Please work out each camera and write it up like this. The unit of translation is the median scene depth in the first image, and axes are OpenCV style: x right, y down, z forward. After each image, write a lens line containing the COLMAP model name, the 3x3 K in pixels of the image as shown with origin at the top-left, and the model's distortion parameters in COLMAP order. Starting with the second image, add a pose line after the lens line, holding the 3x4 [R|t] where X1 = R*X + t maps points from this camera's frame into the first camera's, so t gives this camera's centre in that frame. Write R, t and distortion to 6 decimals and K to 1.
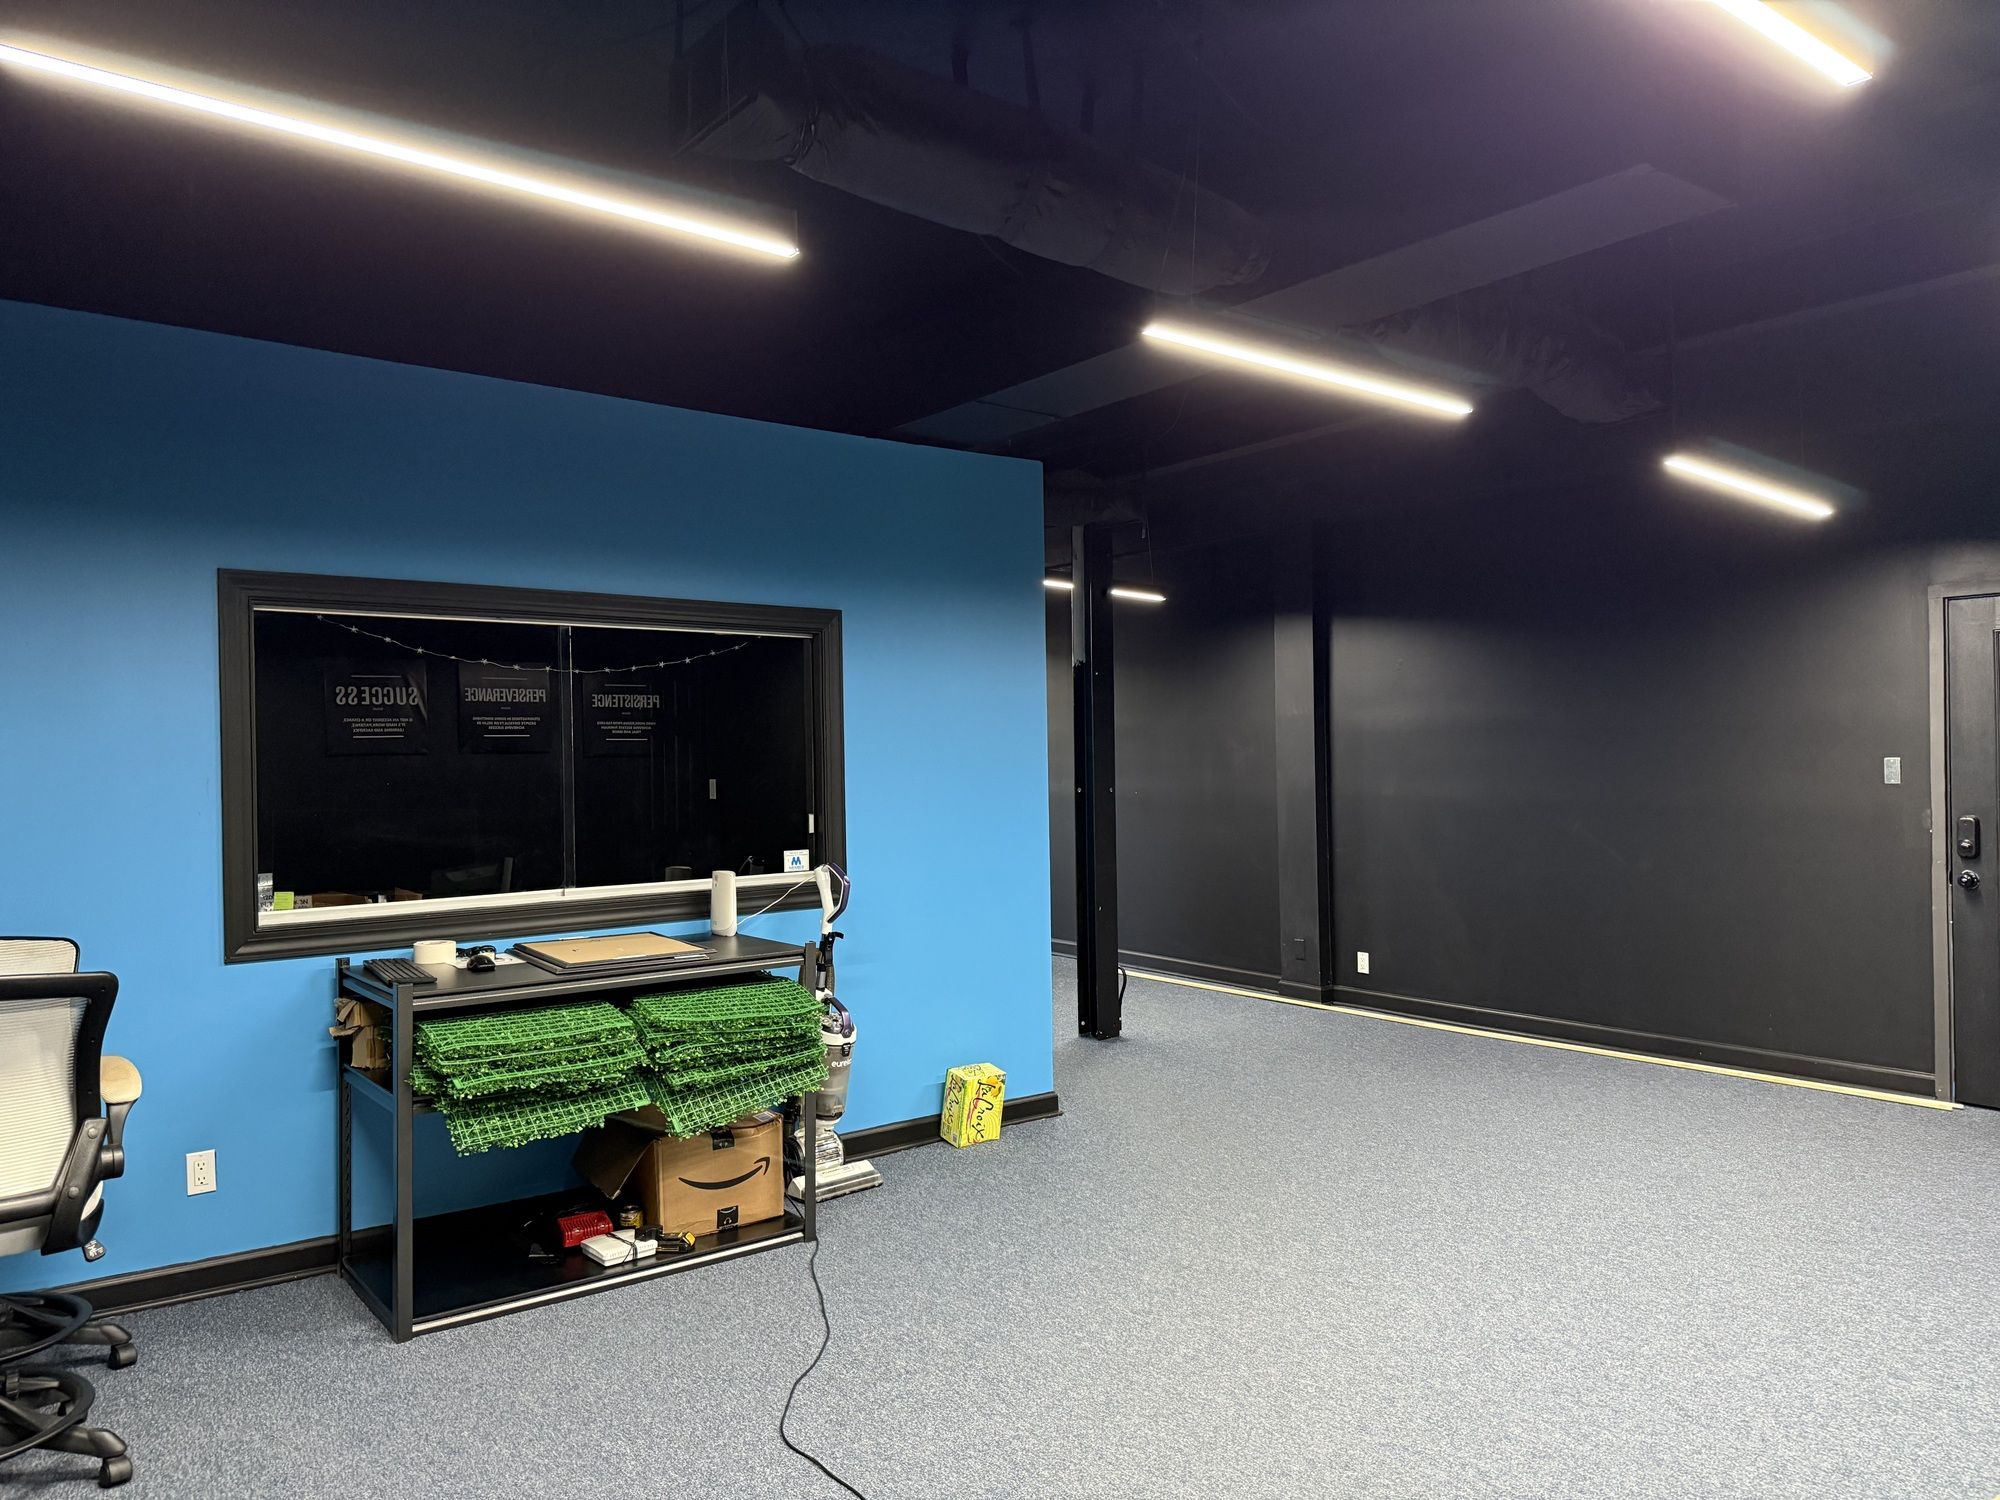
lens RADIAL K [[1400.2, 0, 991.9], [0, 1400.2, 753.8], [0, 0, 1]] dist [0.002237, 0.002659]
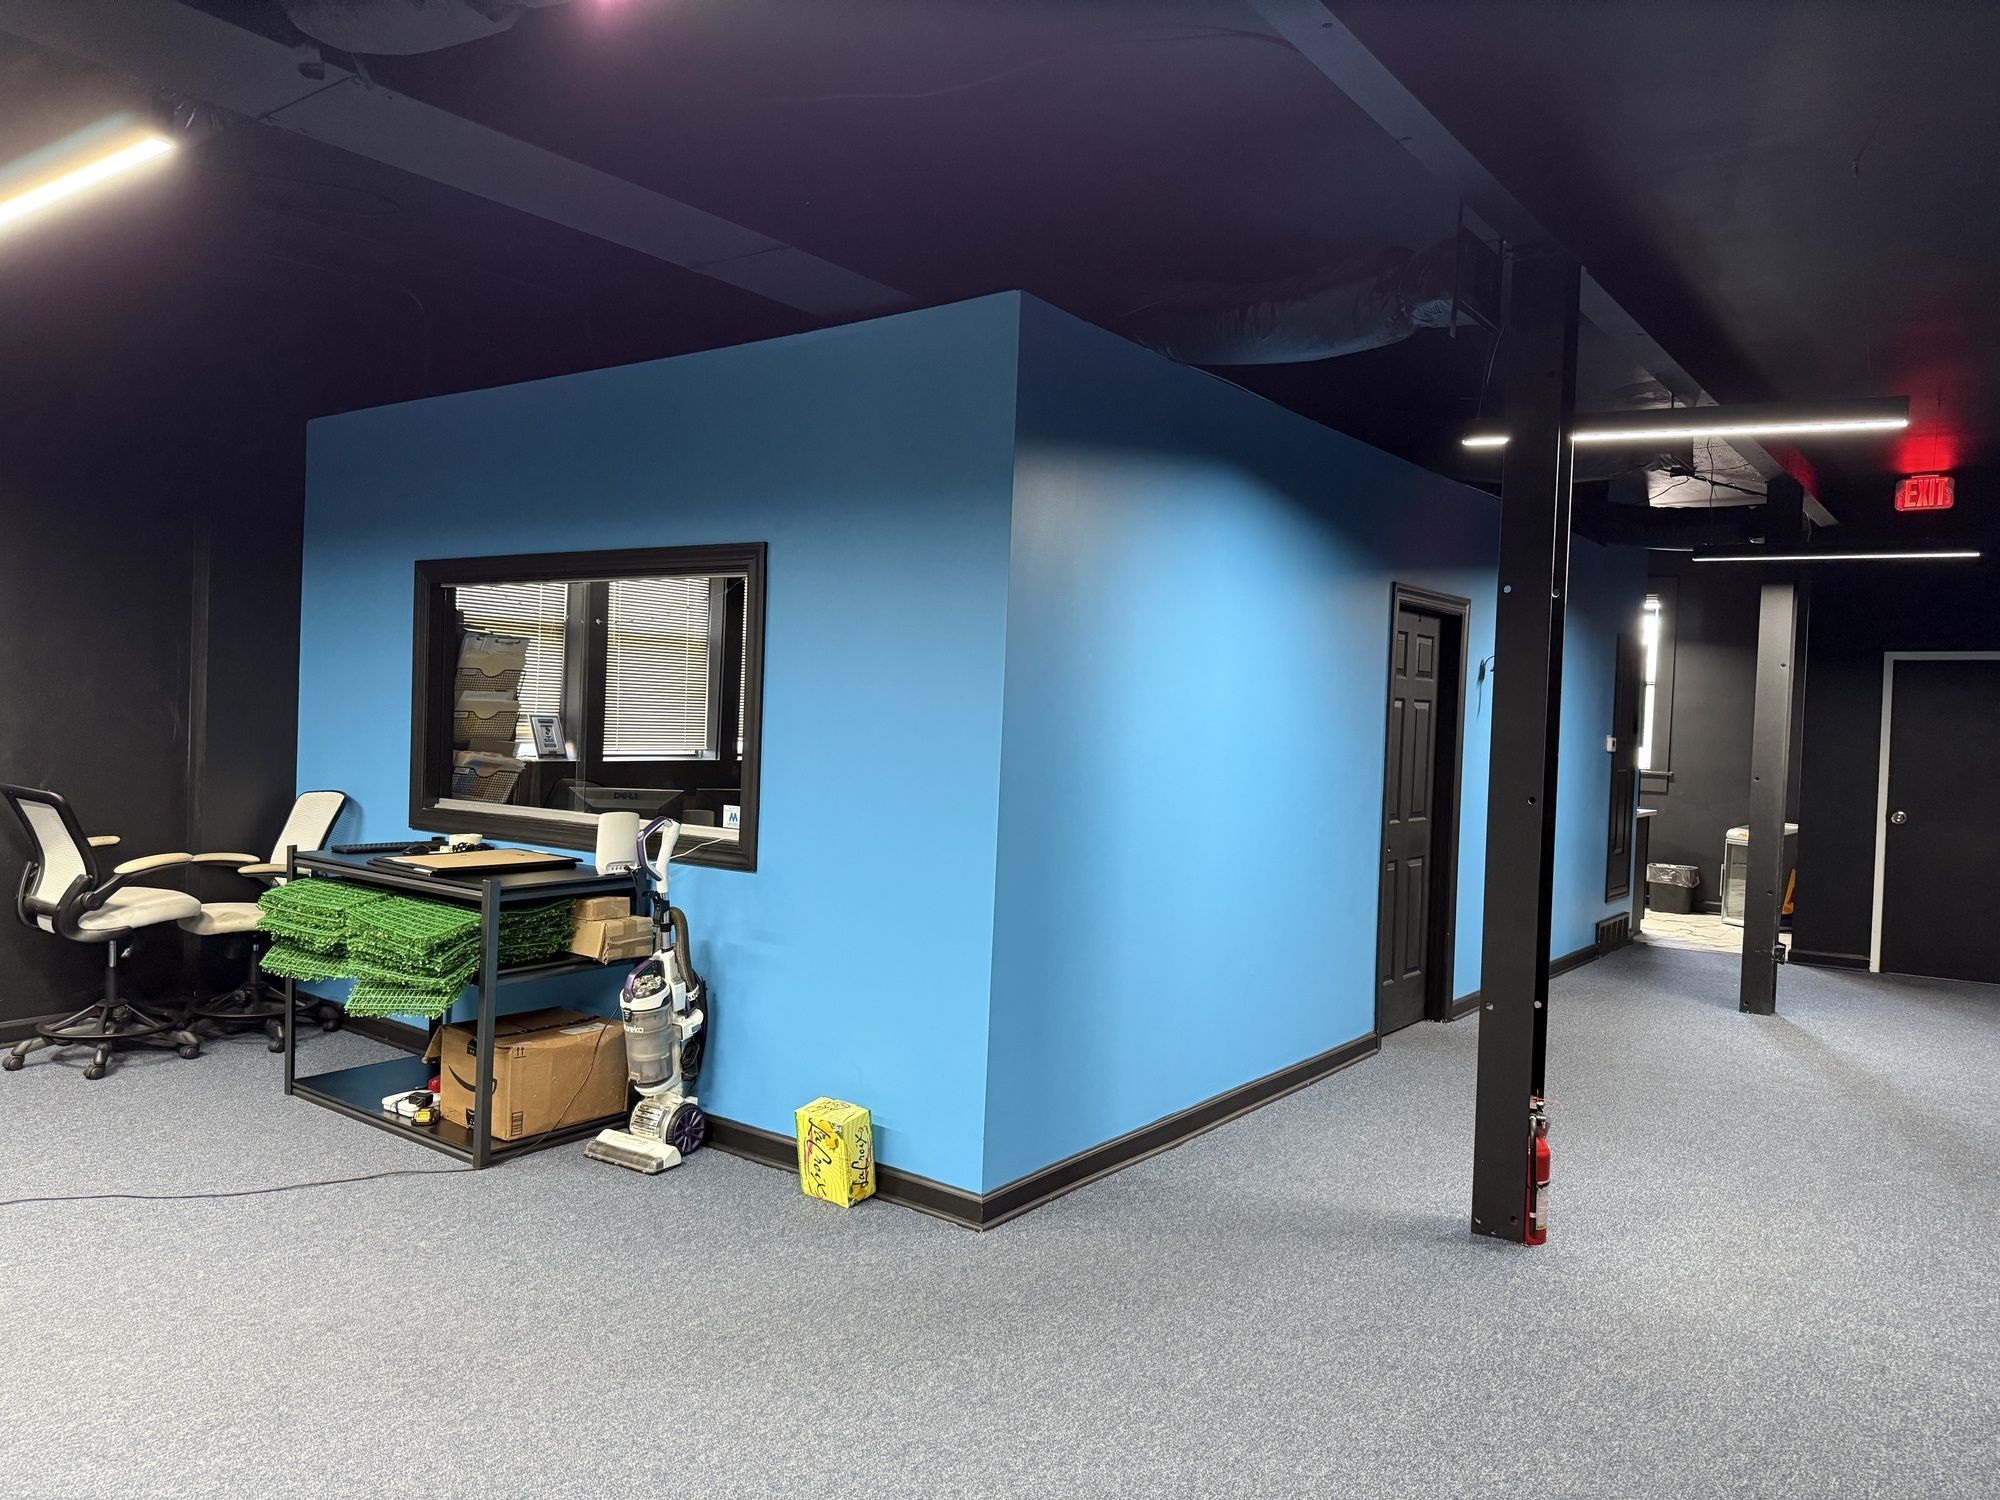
lens RADIAL K [[1400.2, 0, 994.4], [0, 1400.2, 743.4], [0, 0, 1]] dist [0.002237, 0.002659]
pose [[0.263406, 0.024483, -0.964374, 0.812612], [-0.037823, 0.999171, 0.015035, 0.006837], [0.963943, 0.032515, 0.264113, 0.929585]]
